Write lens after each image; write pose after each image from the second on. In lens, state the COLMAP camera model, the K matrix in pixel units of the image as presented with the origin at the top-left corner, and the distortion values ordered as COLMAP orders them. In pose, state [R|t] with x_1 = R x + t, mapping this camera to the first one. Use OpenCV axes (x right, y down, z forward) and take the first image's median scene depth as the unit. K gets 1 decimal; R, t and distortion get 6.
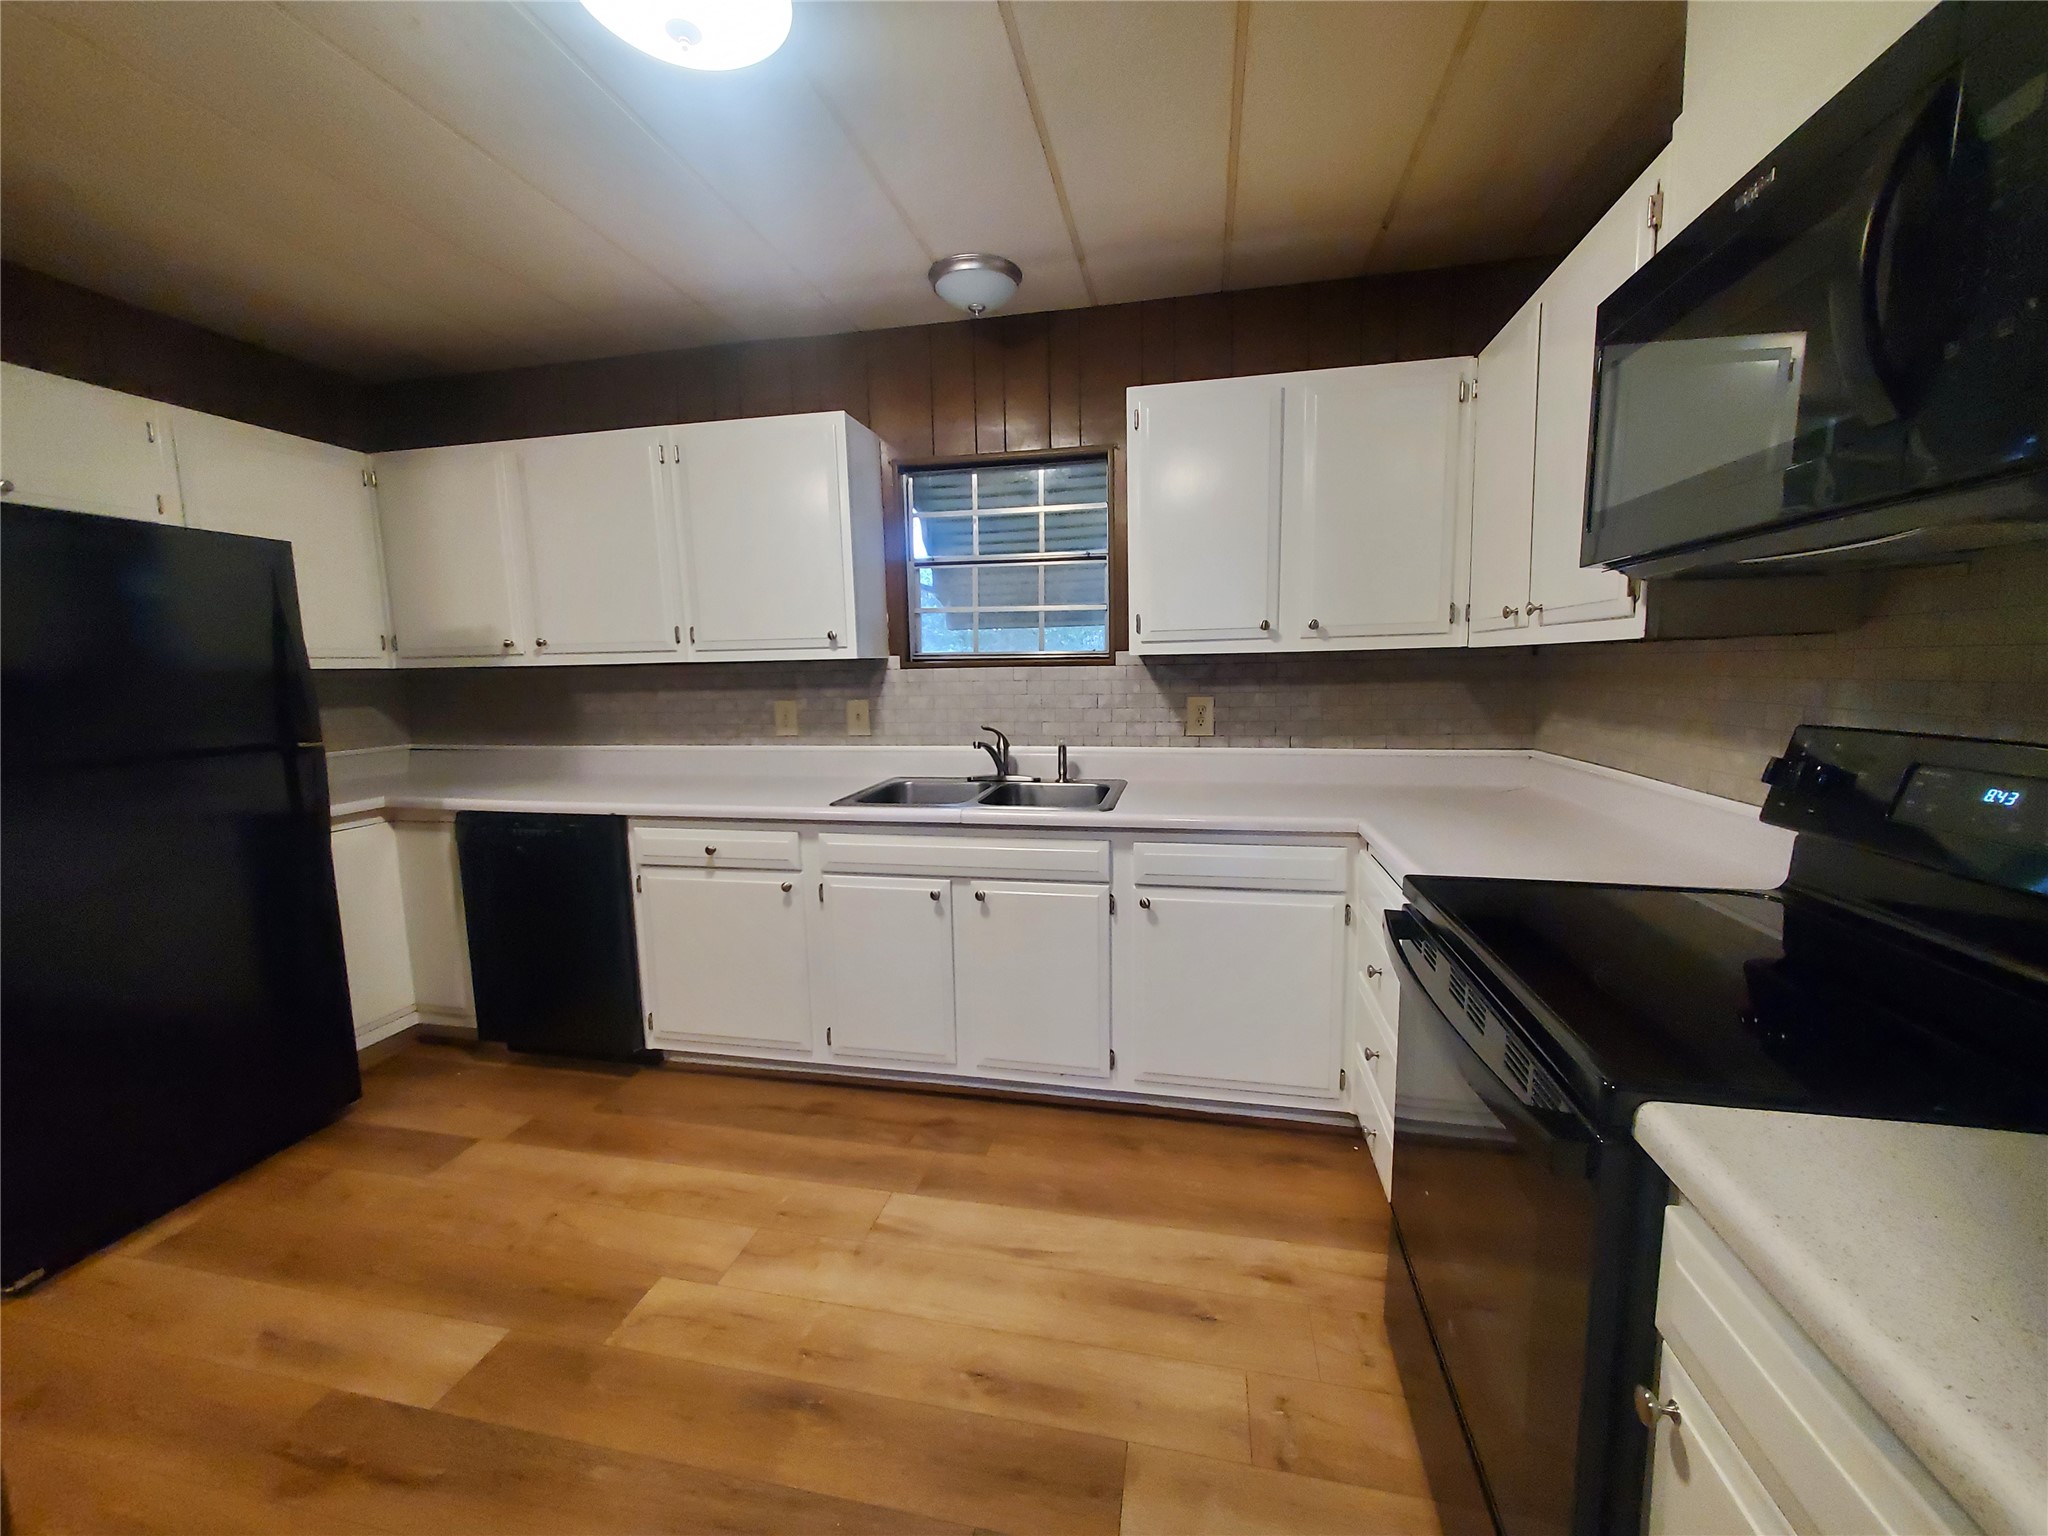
lens RADIAL K [[802.1, 0, 1028.3], [0, 802.1, 764.7], [0, 0, 1]] dist [0.000692, -0.000674]
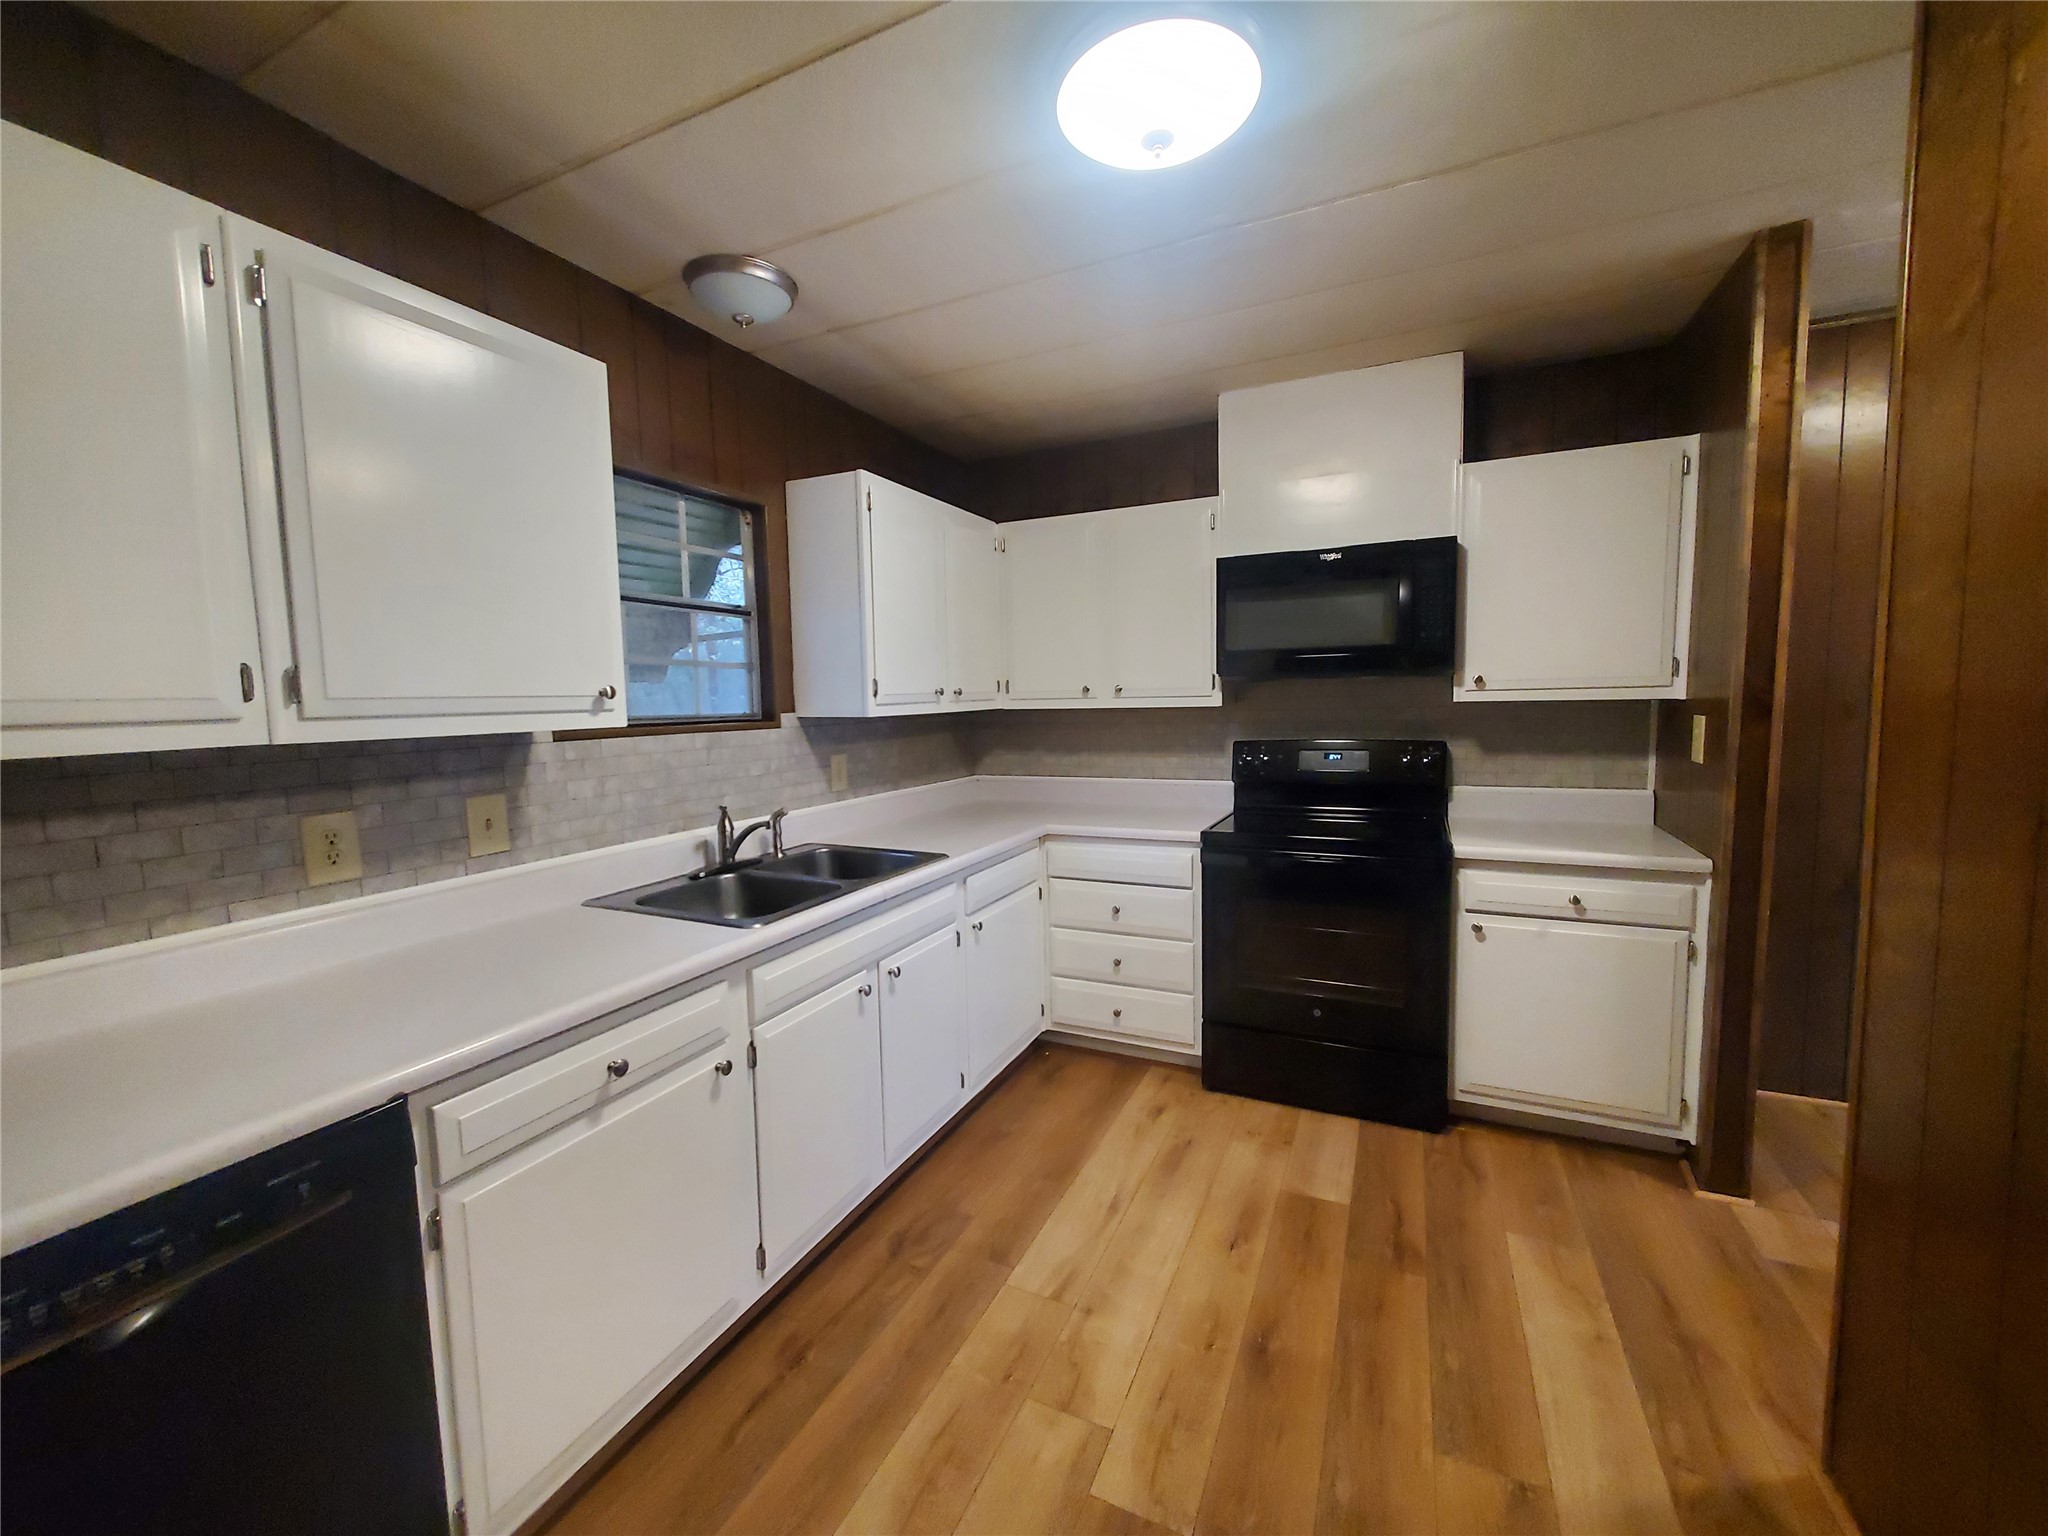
lens RADIAL K [[802.1, 0, 1028.3], [0, 802.1, 764.7], [0, 0, 1]] dist [0.000692, -0.000674]
pose [[0.230956, -0.069116, 0.970506, -0.815564], [0.139789, 0.989482, 0.037201, -0.079991], [-0.962870, 0.127074, 0.238189, 0.529346]]
